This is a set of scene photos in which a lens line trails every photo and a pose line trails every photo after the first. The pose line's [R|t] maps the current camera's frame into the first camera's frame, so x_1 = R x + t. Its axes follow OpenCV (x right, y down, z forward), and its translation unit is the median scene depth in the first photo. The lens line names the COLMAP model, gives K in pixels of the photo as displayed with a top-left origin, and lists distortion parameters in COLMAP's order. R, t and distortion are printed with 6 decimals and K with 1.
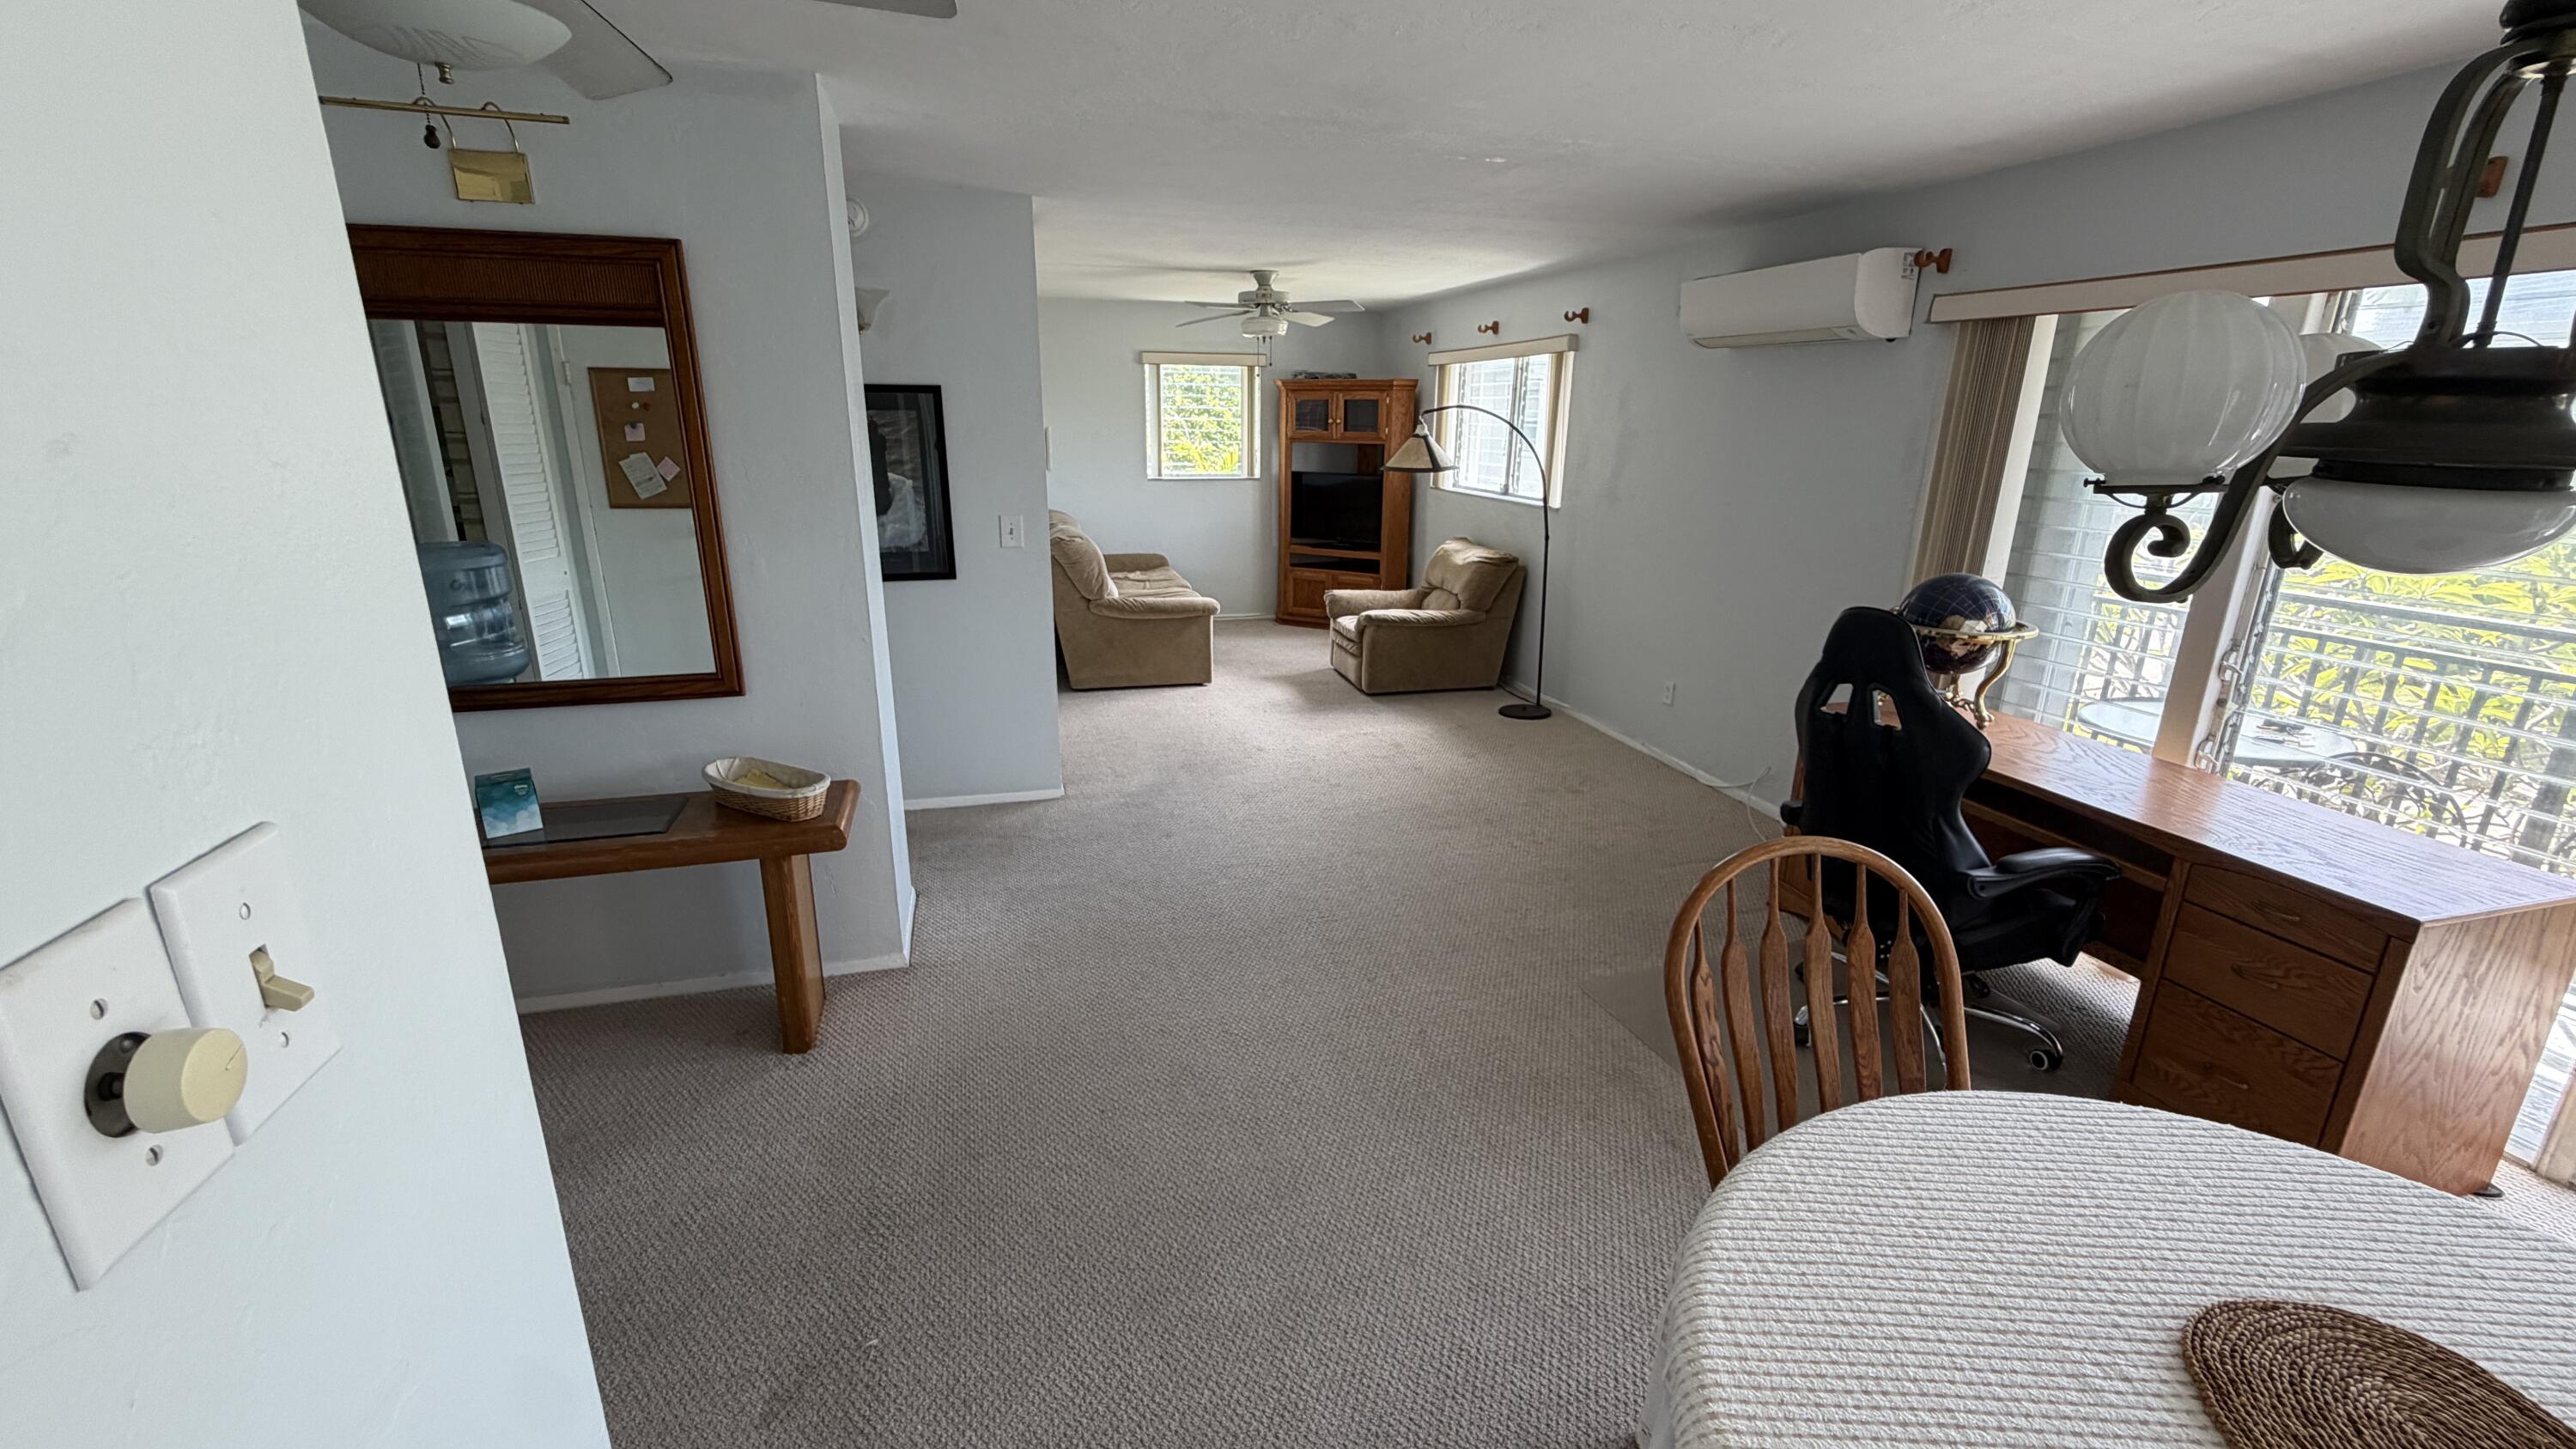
lens RADIAL K [[1031.9, 0, 1280.3], [0, 1031.9, 711.8], [0, 0, 1]] dist [0.004373, -0.000018]
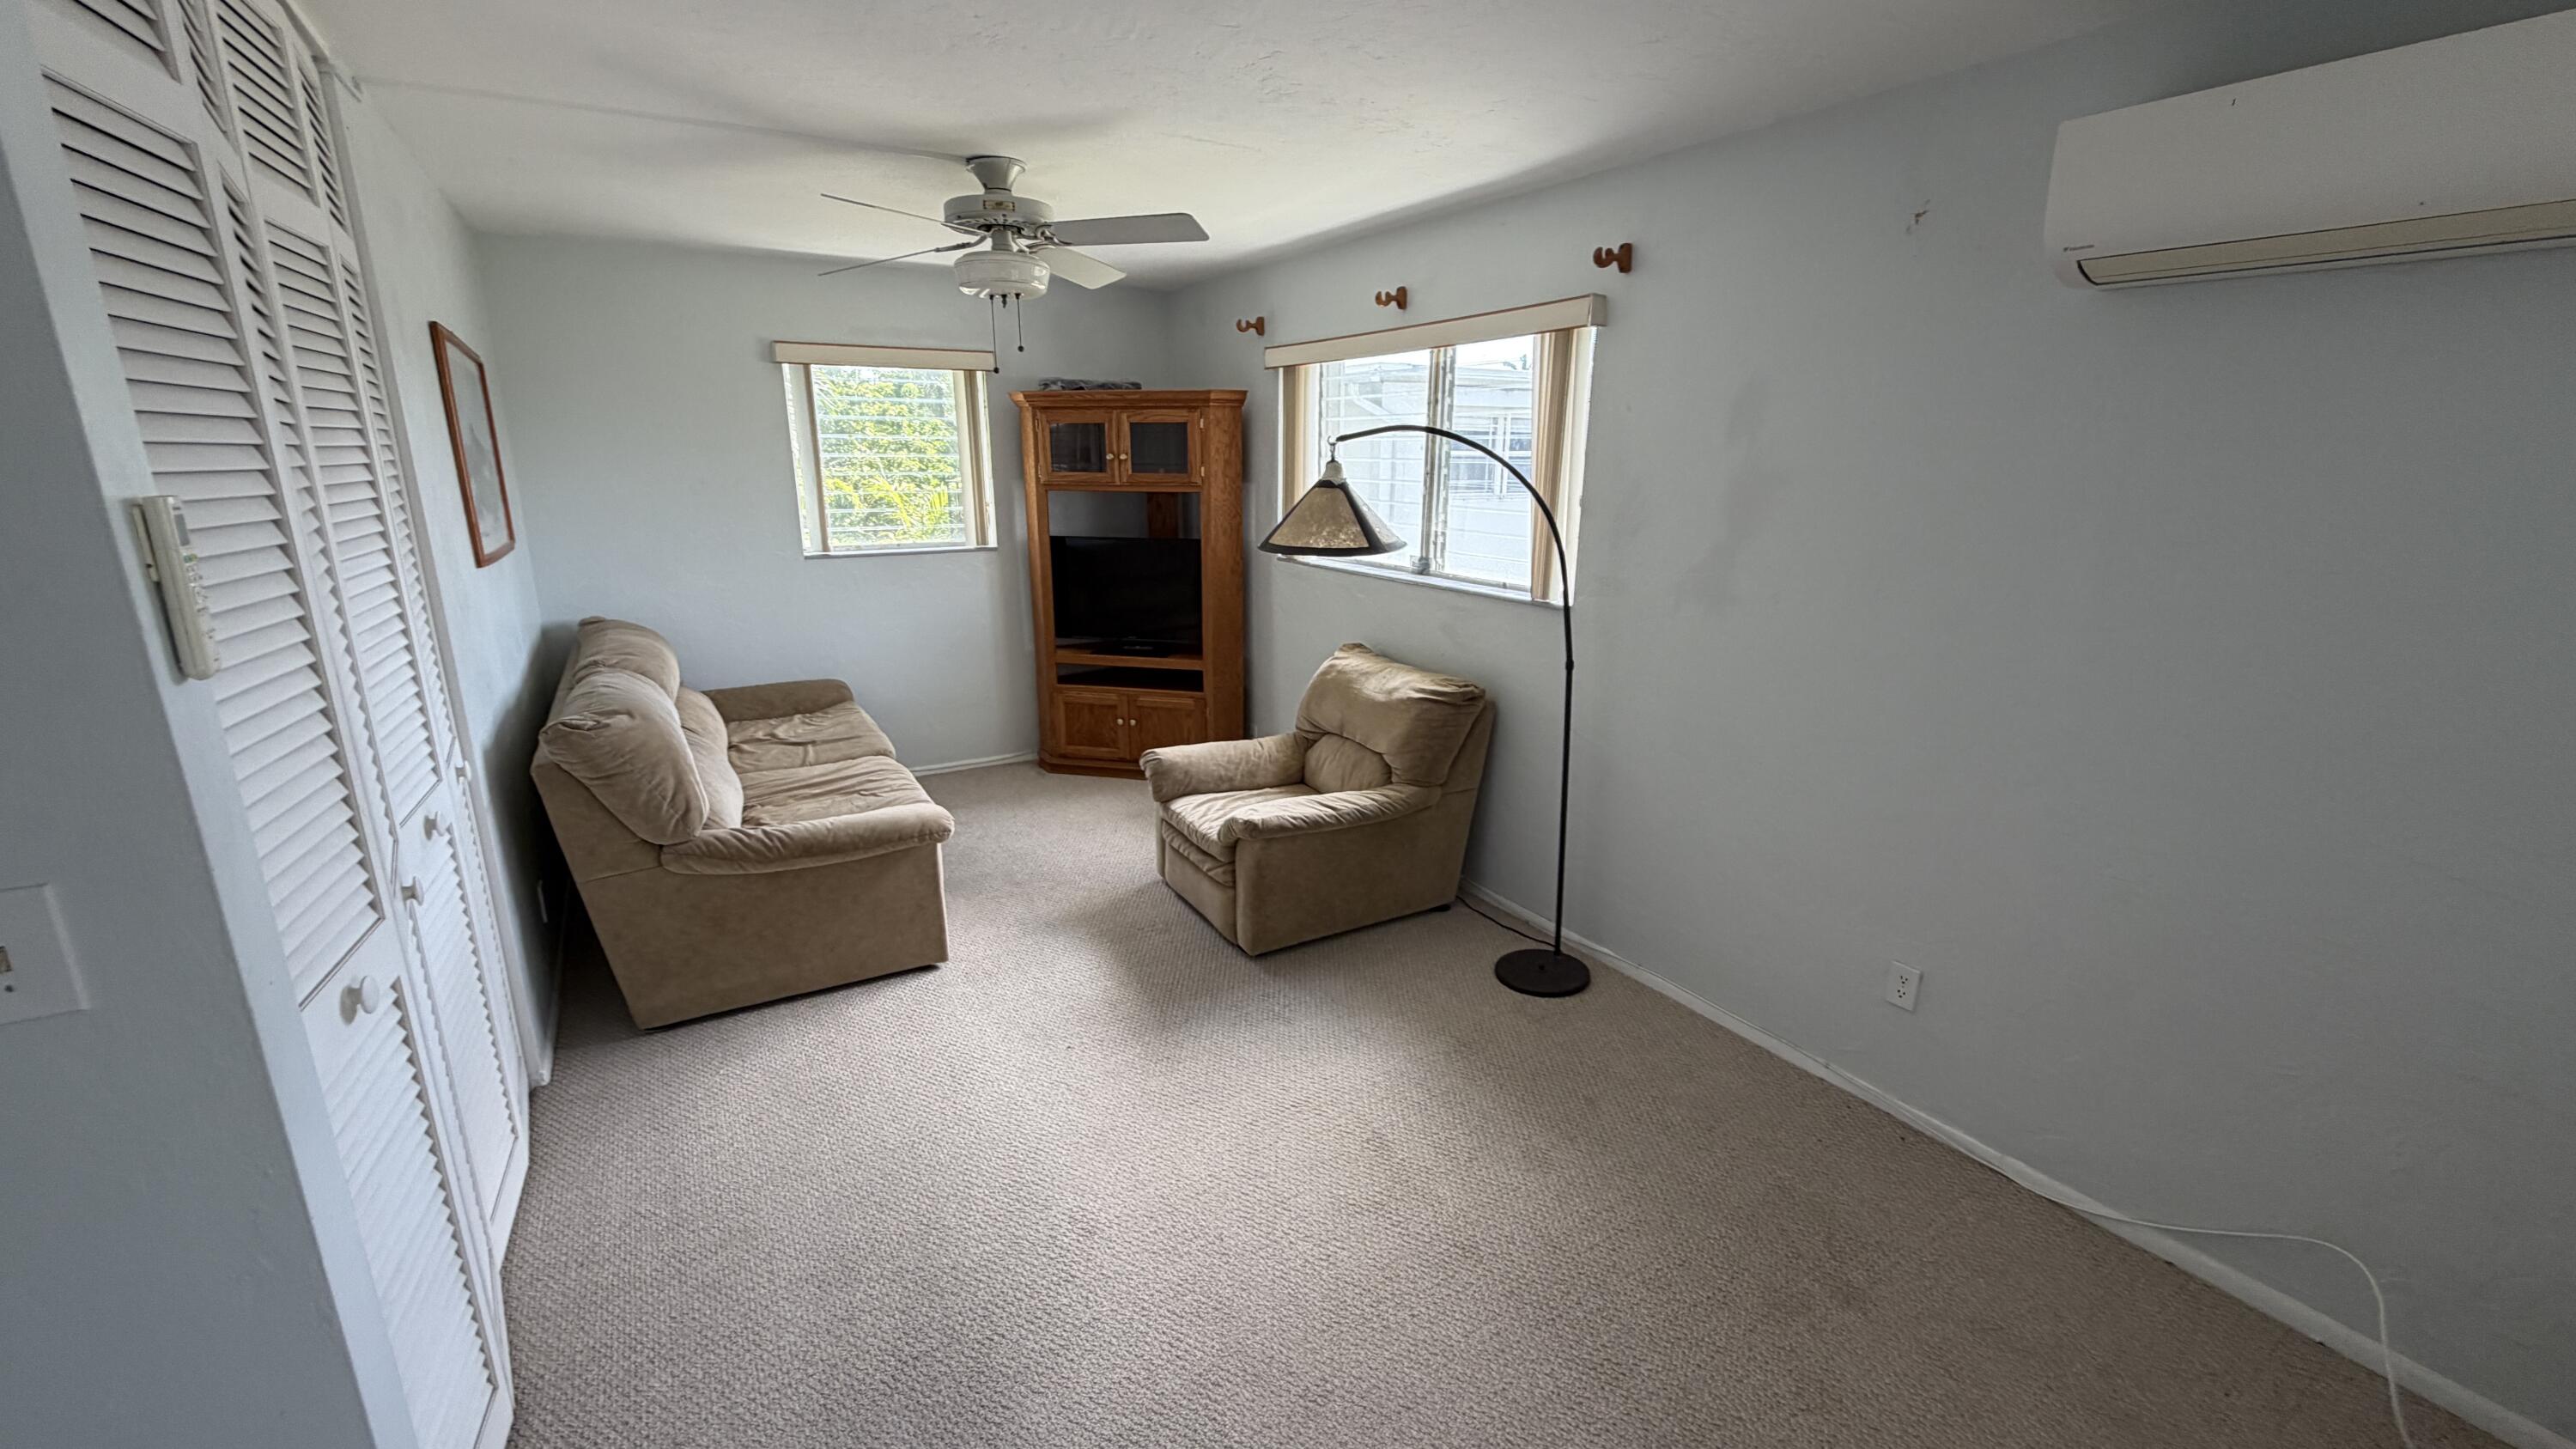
lens RADIAL K [[1031.9, 0, 1281.1], [0, 1031.9, 727.0], [0, 0, 1]] dist [0.004373, -0.000018]
pose [[0.964217, -0.076713, 0.253771, -0.027728], [0.080965, 0.996697, -0.006338, -0.128061], [-0.252447, 0.026658, 0.967244, 0.450446]]
